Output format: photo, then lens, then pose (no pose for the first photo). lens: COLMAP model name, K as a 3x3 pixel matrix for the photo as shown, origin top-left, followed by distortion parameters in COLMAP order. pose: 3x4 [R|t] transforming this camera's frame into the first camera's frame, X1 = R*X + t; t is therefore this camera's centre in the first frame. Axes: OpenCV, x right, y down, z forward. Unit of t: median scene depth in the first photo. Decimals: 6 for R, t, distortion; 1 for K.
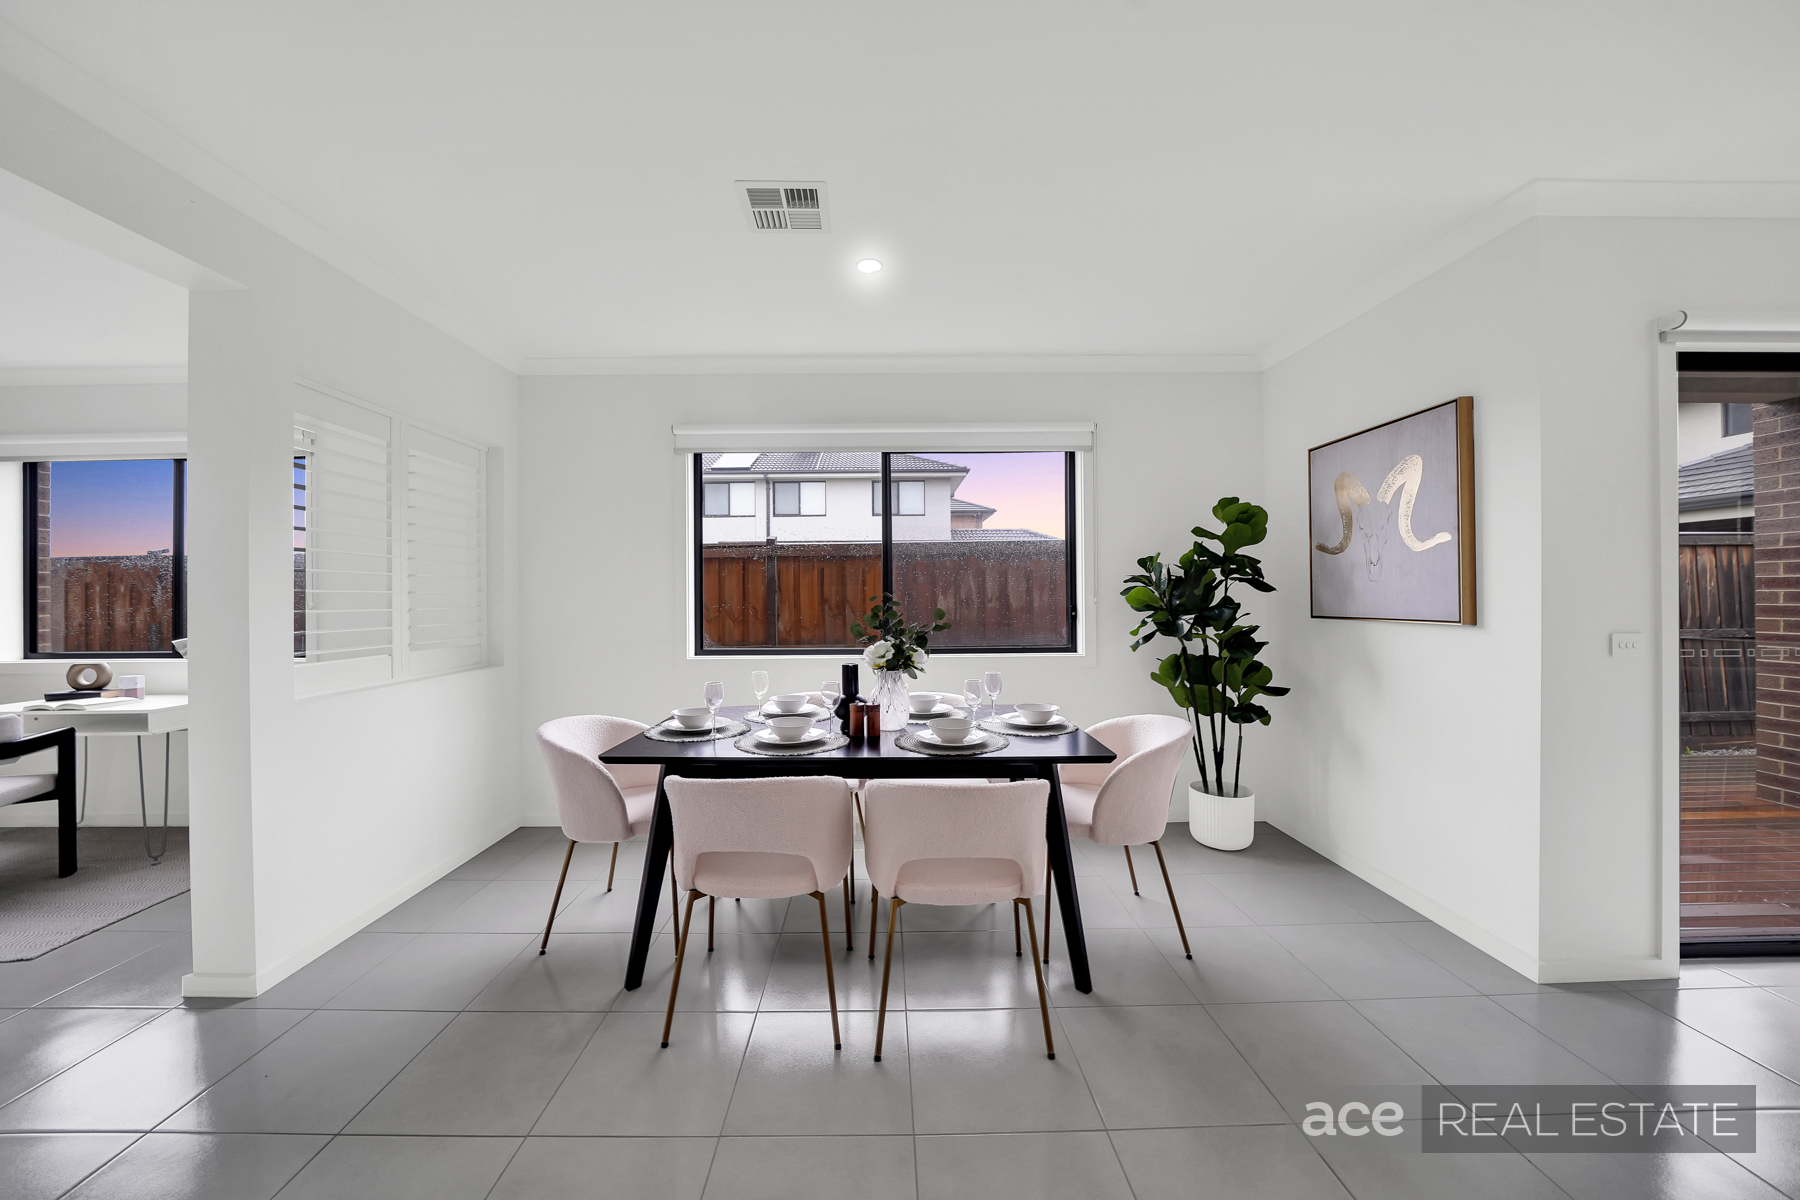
lens RADIAL K [[635.7, 0, 895.6], [0, 635.7, 594.0], [0, 0, 1]] dist [-0.018386, 0.000247]
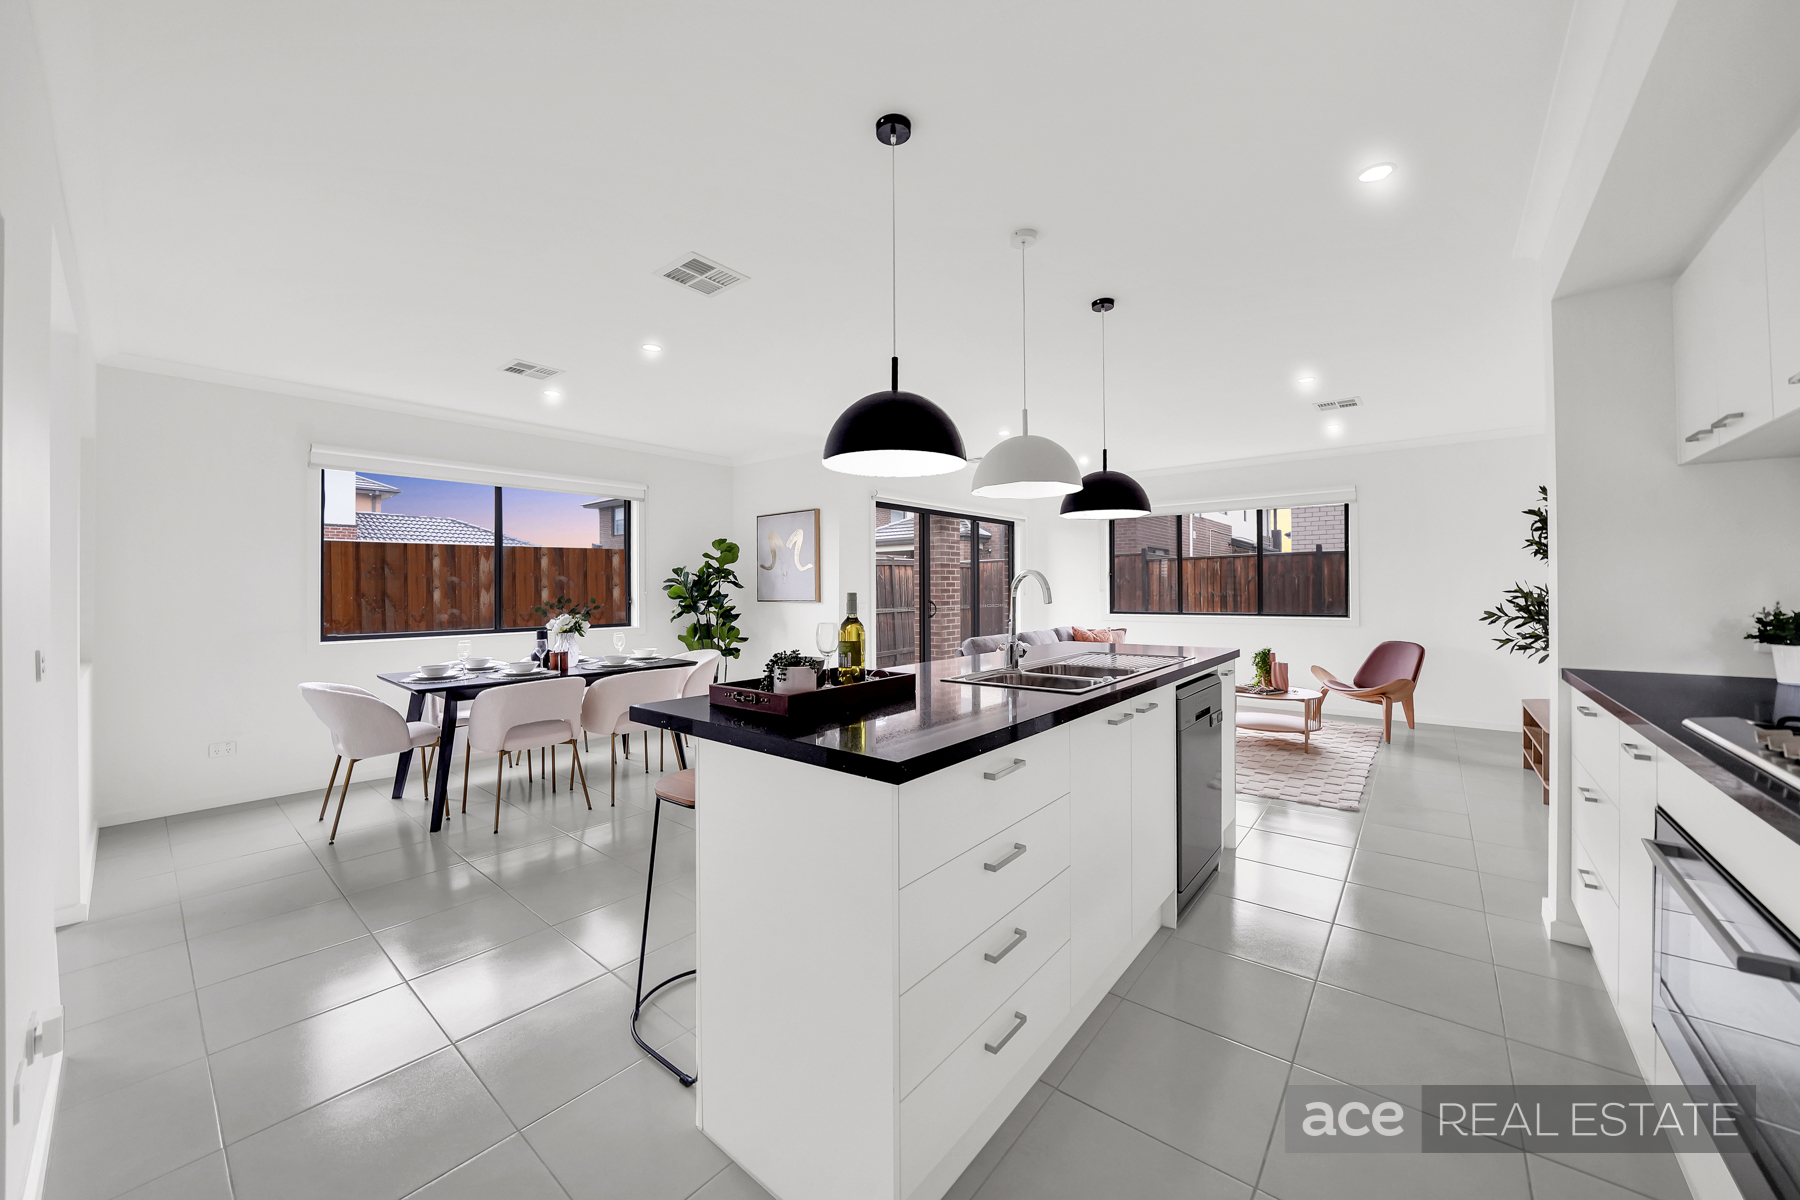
lens RADIAL K [[635.7, 0, 895.6], [0, 635.7, 594.0], [0, 0, 1]] dist [-0.018386, 0.000247]
pose [[0.657384, -0.004242, 0.753544, -0.542598], [-0.003567, 0.999955, 0.008741, -0.004894], [-0.753548, -0.008434, 0.657339, -0.617351]]
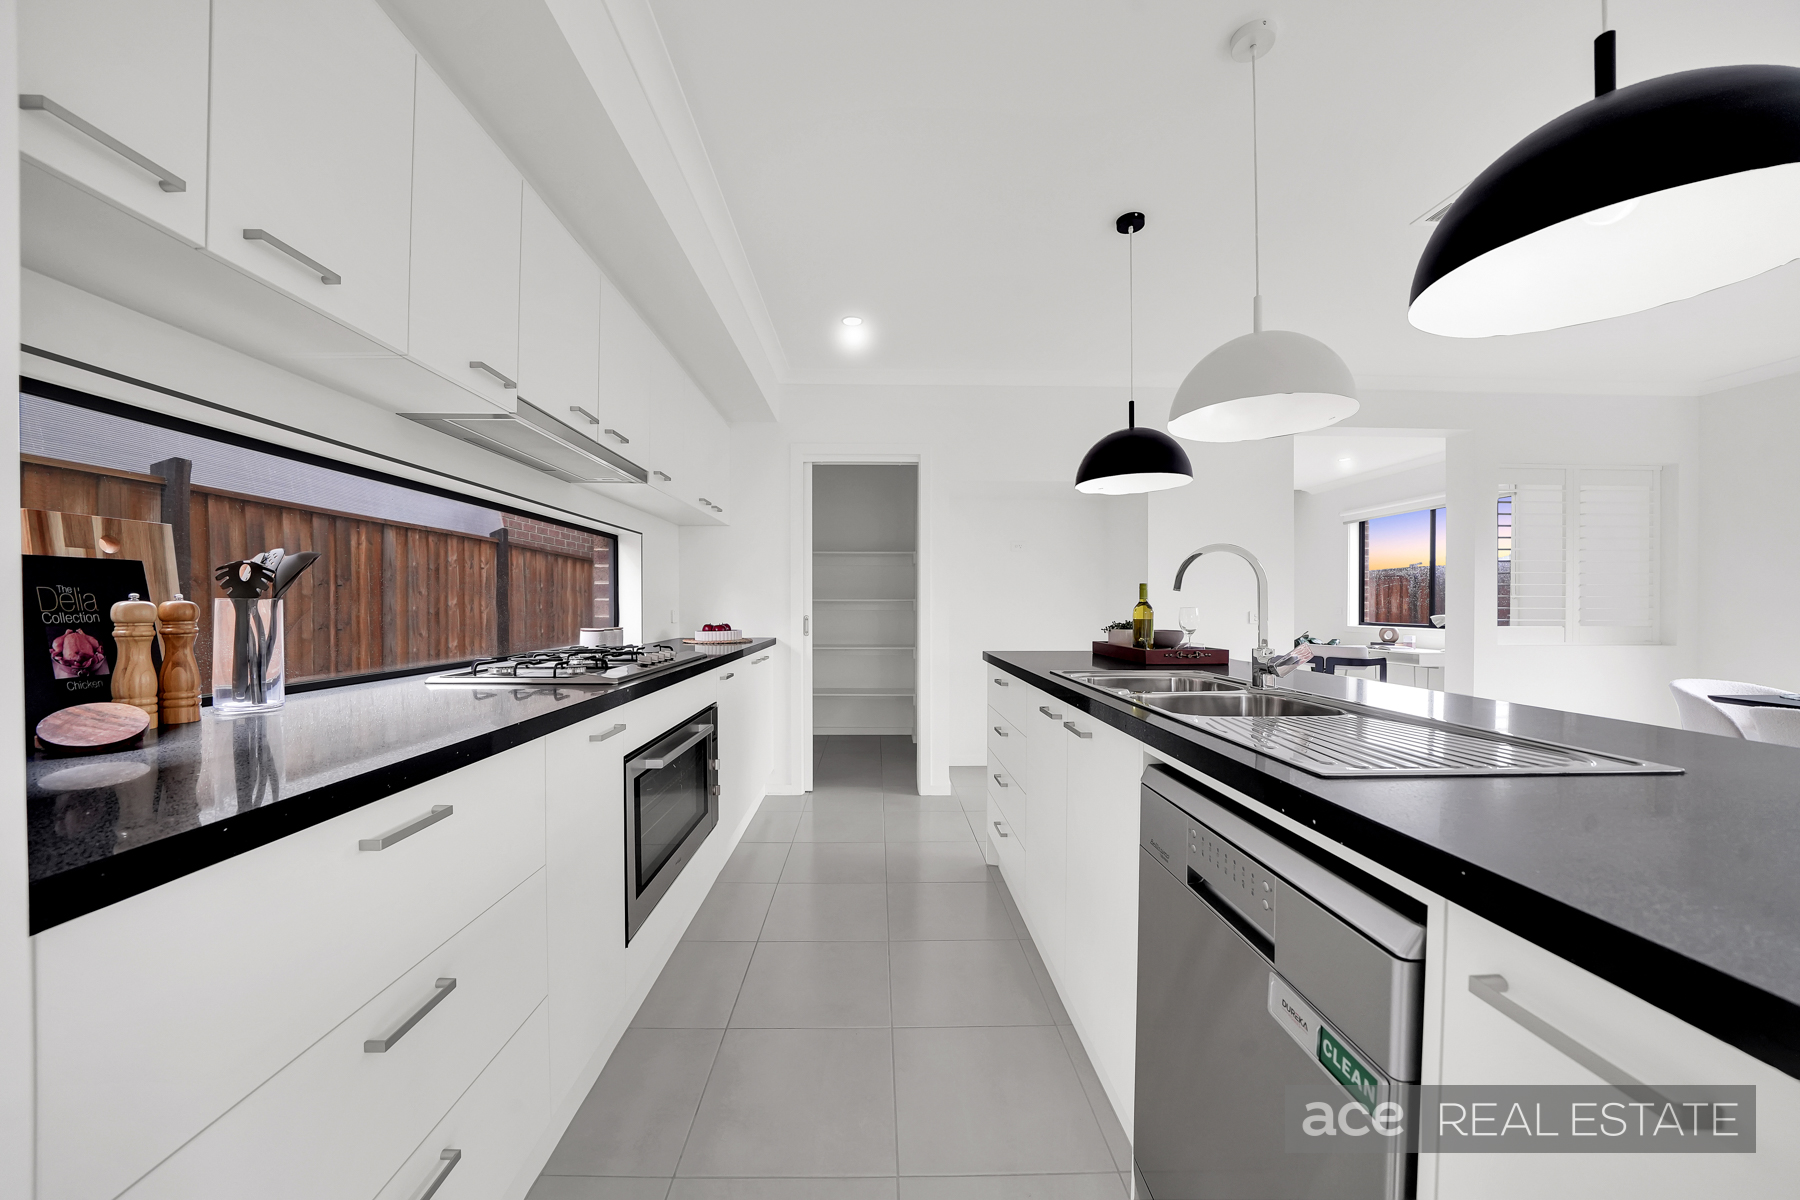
lens RADIAL K [[639.1, 0, 896.0], [0, 639.1, 610.0], [0, 0, 1]] dist [-0.000936, 0.000071]
pose [[0.030017, 0.017103, -0.999403, 0.572793], [0.004107, 0.999843, 0.017234, 0.020189], [0.999541, -0.004622, 0.029942, -0.547643]]
